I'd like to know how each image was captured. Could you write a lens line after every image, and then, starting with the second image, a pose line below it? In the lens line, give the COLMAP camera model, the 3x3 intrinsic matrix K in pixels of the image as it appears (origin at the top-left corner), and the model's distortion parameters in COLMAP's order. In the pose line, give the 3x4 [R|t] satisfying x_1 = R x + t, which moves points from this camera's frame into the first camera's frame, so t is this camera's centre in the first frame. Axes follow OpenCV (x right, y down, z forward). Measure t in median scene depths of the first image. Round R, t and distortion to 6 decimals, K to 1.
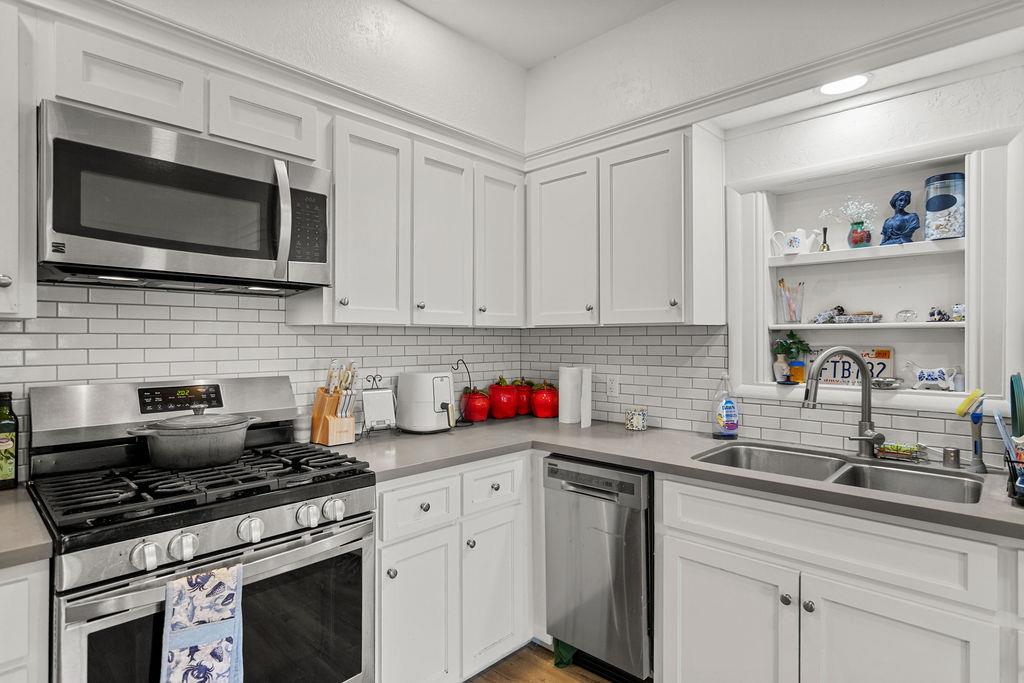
lens RADIAL K [[526.2, 0, 507.1], [0, 526.2, 341.2], [0, 0, 1]] dist [-0.000841, 0.000806]
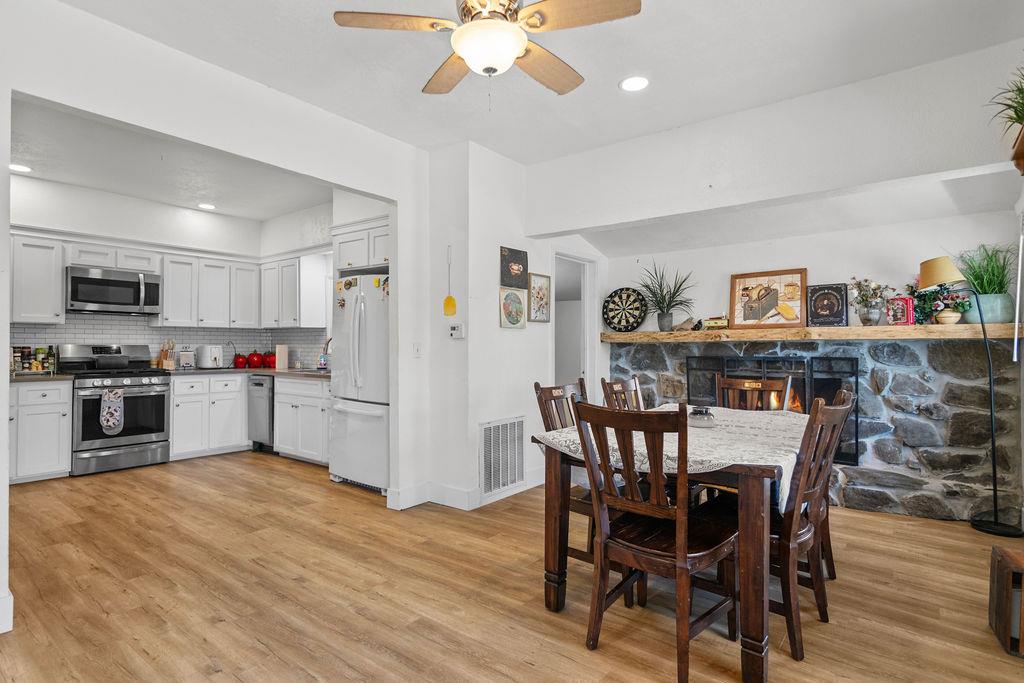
lens RADIAL K [[526.2, 0, 506.1], [0, 526.2, 341.8], [0, 0, 1]] dist [-0.000841, 0.000806]
pose [[0.995808, 0.003700, 0.091394, 1.307673], [-0.002977, 0.999963, -0.008042, 0.071418], [-0.091420, 0.007736, 0.995782, -2.091254]]
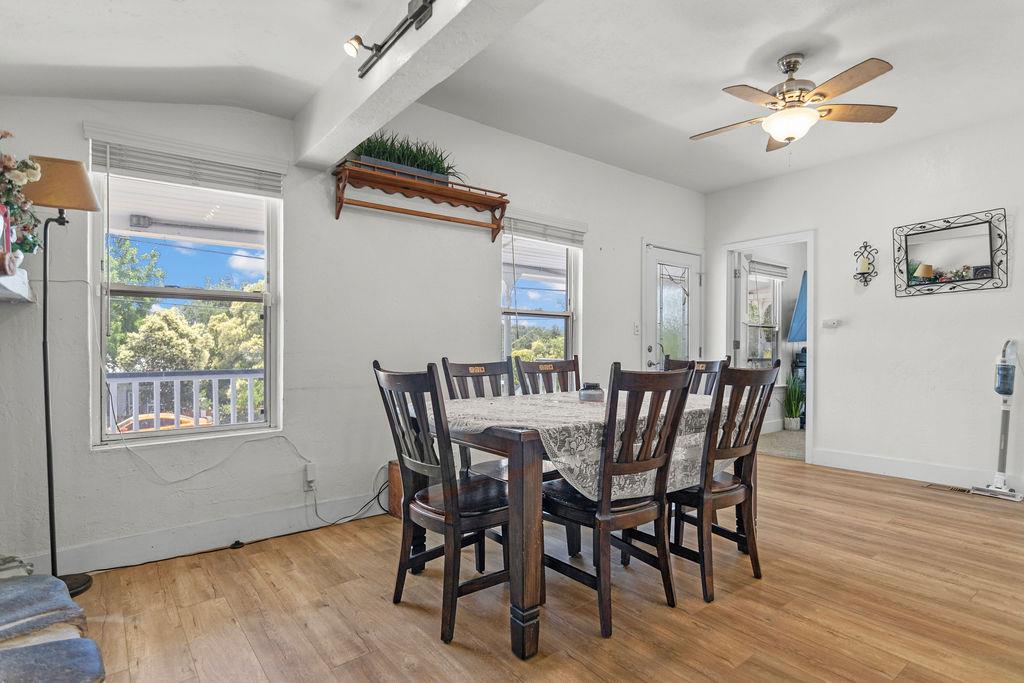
lens RADIAL K [[526.2, 0, 517.2], [0, 526.2, 352.6], [0, 0, 1]] dist [-0.000841, 0.000806]
pose [[-0.990417, -0.003660, 0.138060, 1.953125], [-0.001287, 0.999850, 0.017271, 0.134165], [-0.138103, 0.016928, -0.990273, 0.604962]]
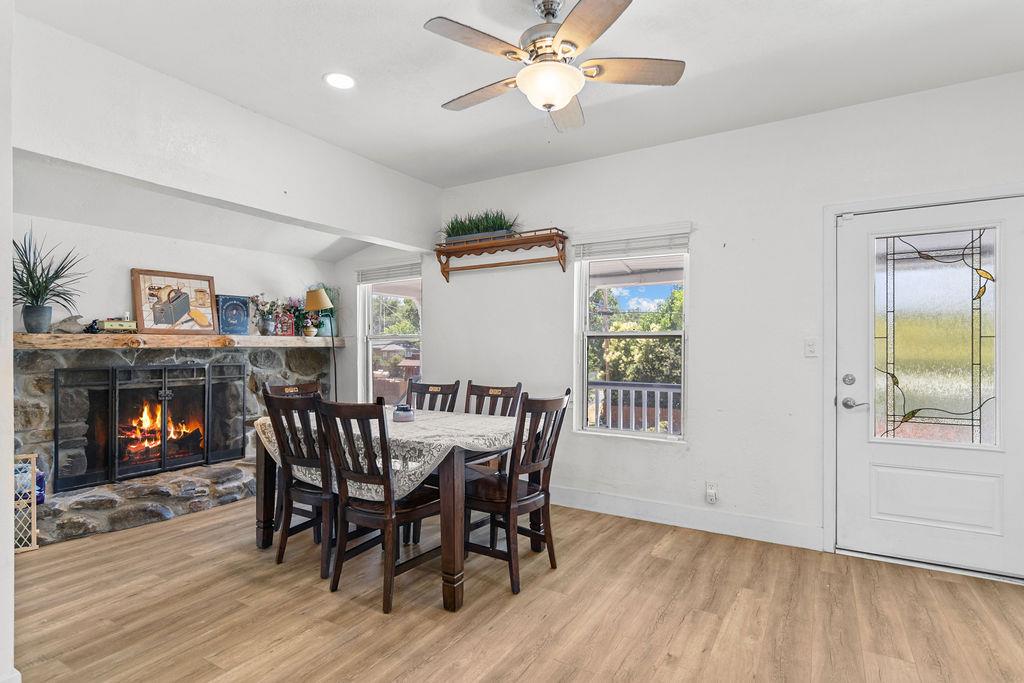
lens RADIAL K [[526.2, 0, 511.3], [0, 526.2, 345.8], [0, 0, 1]] dist [-0.000841, 0.000806]
pose [[-0.215771, 0.009635, 0.976396, 0.251965], [0.005751, 0.999947, -0.008596, 0.063372], [-0.976427, 0.003760, -0.215815, -0.725922]]
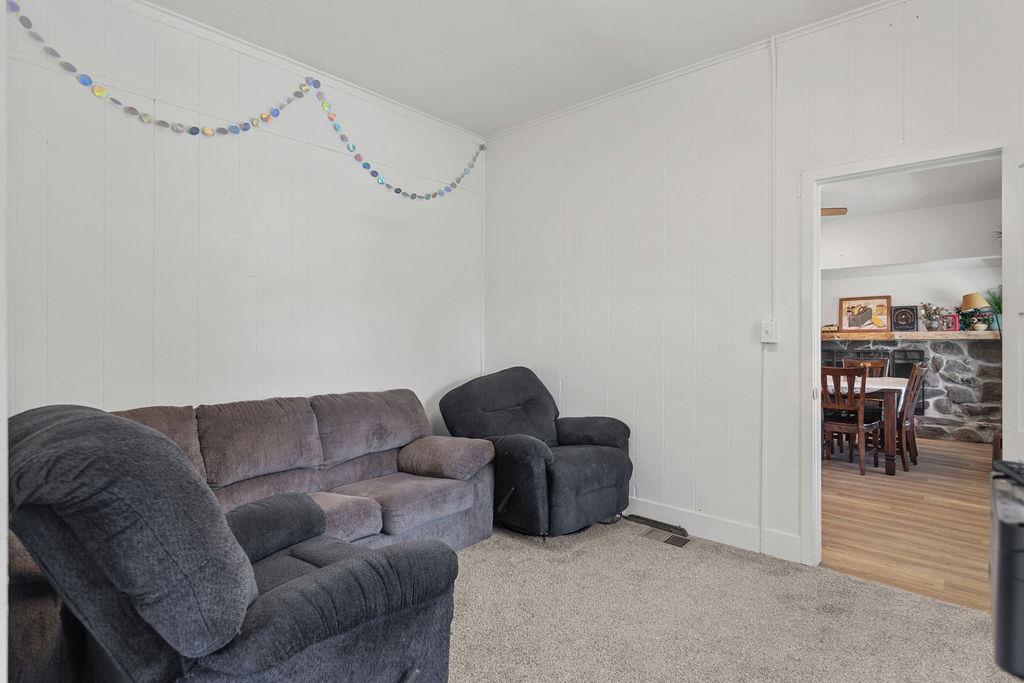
lens RADIAL K [[526.2, 0, 501.8], [0, 526.2, 337.6], [0, 0, 1]] dist [-0.000841, 0.000806]
pose [[0.999612, 0.004998, 0.027411, -0.056930], [-0.004767, 0.999953, -0.008461, 0.073122], [-0.027452, 0.008327, 0.999588, -3.605958]]
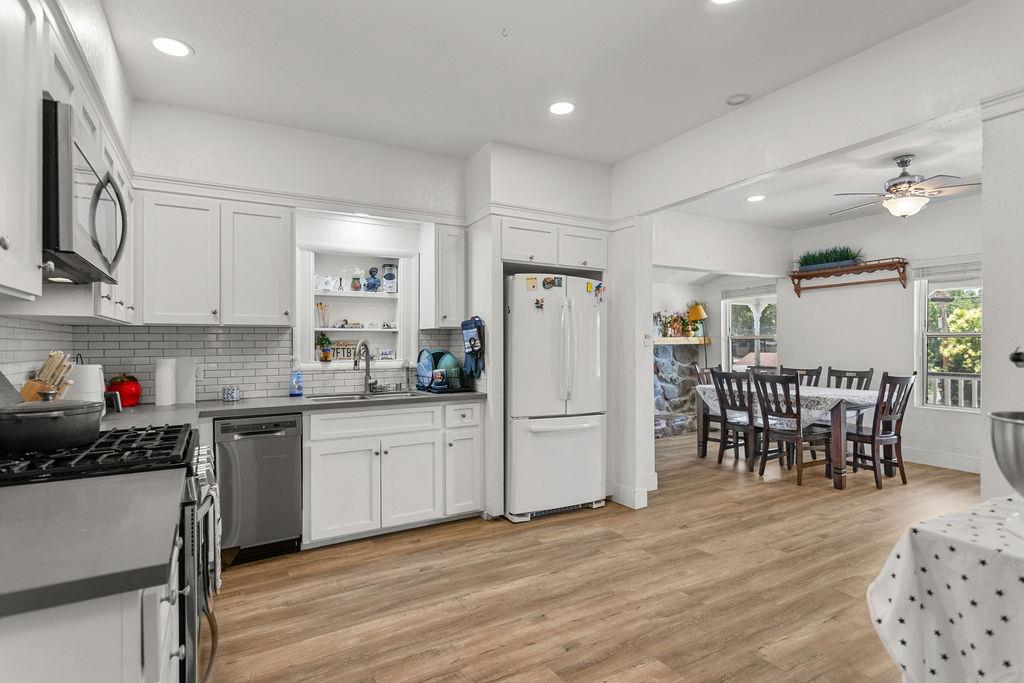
lens RADIAL K [[526.2, 0, 506.9], [0, 526.2, 340.8], [0, 0, 1]] dist [-0.000841, 0.000806]
pose [[0.292127, 0.005791, 0.956362, -1.142528], [0.009861, 0.999910, -0.009067, 0.037486], [-0.956329, 0.012079, 0.292043, -0.135751]]
